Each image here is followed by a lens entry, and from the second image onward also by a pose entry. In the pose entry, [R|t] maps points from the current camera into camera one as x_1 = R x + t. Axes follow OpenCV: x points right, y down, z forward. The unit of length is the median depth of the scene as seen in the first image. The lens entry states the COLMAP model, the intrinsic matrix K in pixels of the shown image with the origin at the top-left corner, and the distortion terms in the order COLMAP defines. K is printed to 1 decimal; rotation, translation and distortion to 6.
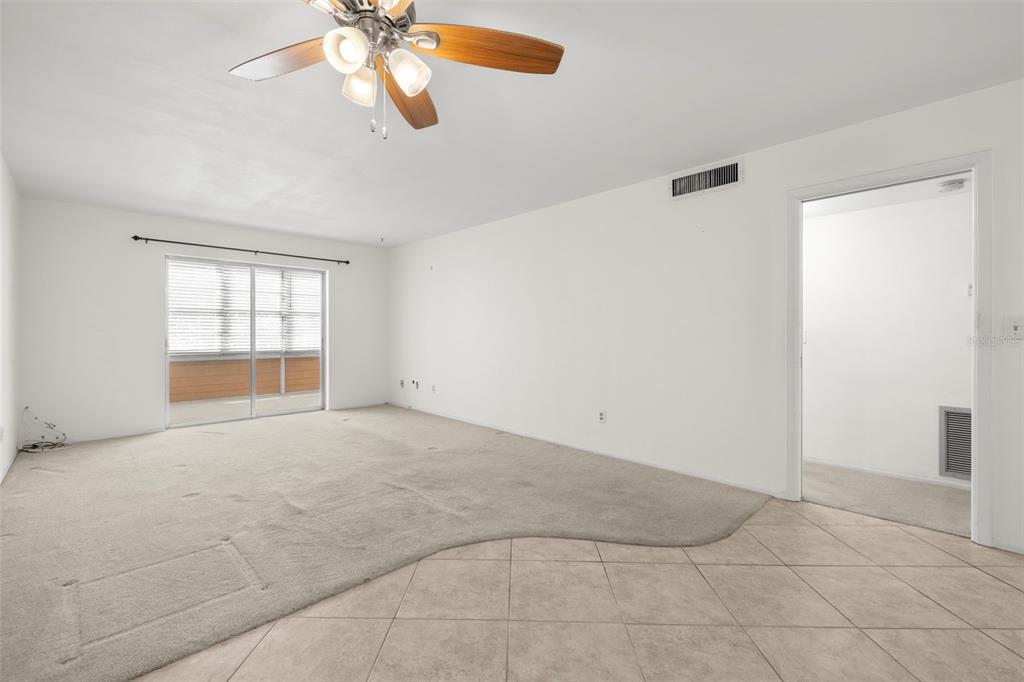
lens RADIAL K [[434.2, 0, 511.0], [0, 434.2, 336.0], [0, 0, 1]] dist [-0.000708, 0.000601]
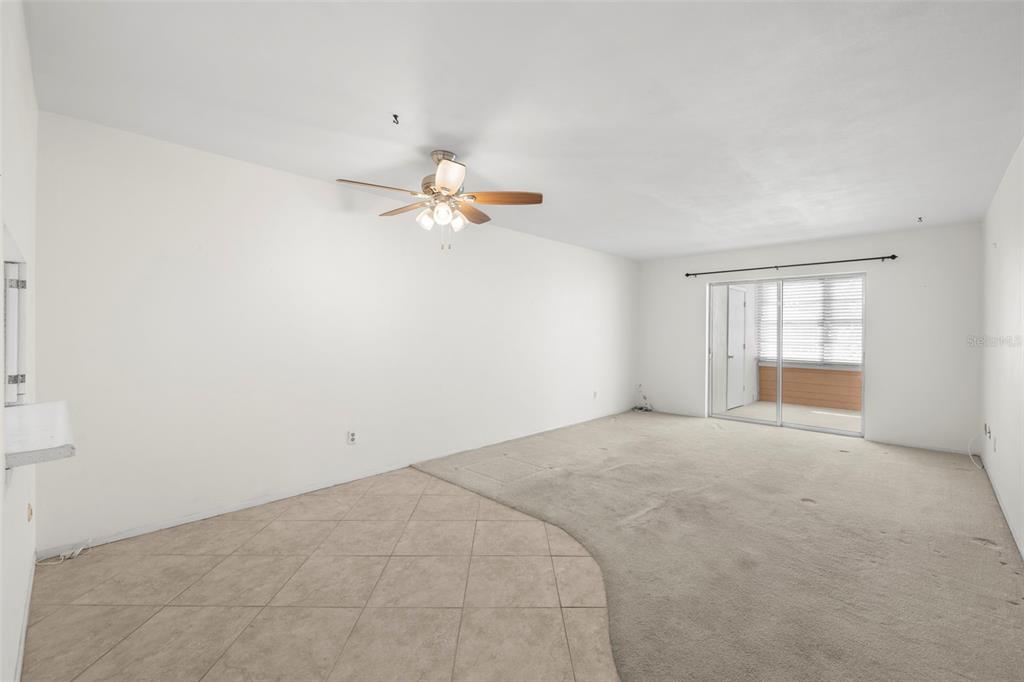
lens RADIAL K [[434.2, 0, 511.0], [0, 434.2, 336.0], [0, 0, 1]] dist [-0.000708, 0.000601]
pose [[0.025766, 0.007259, -0.999642, 0.424713], [-0.016235, 0.999845, 0.006842, -0.023872], [0.999536, 0.016053, 0.025880, 0.323470]]
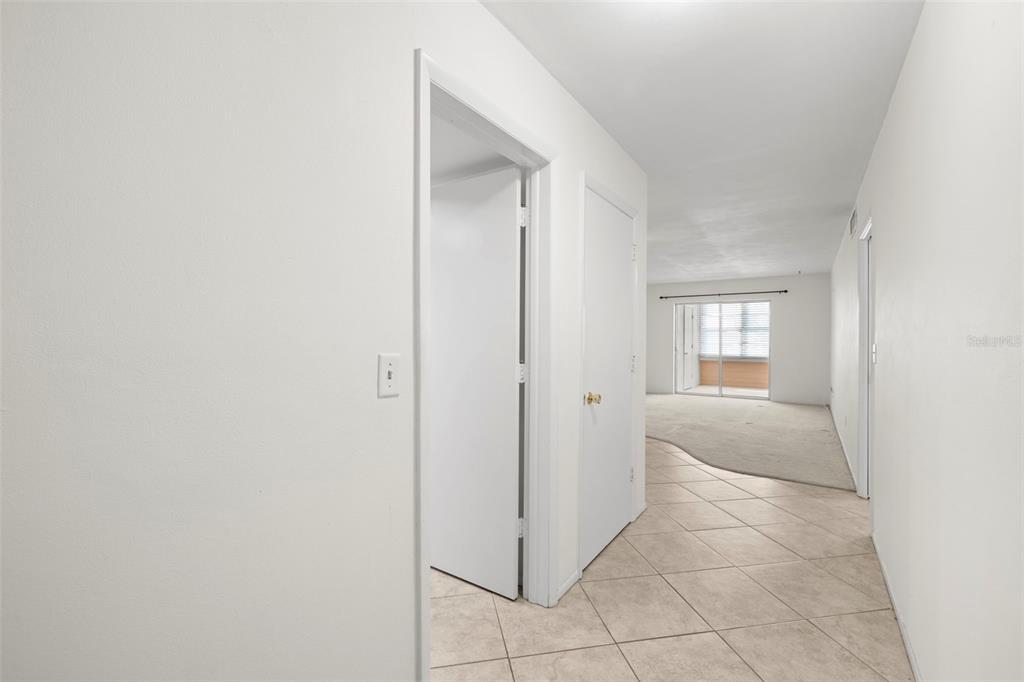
lens RADIAL K [[438.9, 0, 508.6], [0, 438.9, 340.9], [0, 0, 1]] dist [-0.000459, 0.000011]
pose [[0.194289, 0.007825, -0.980913, 0.842074], [-0.011889, 0.999914, 0.005622, -0.019395], [0.980872, 0.010570, 0.194365, -0.090209]]
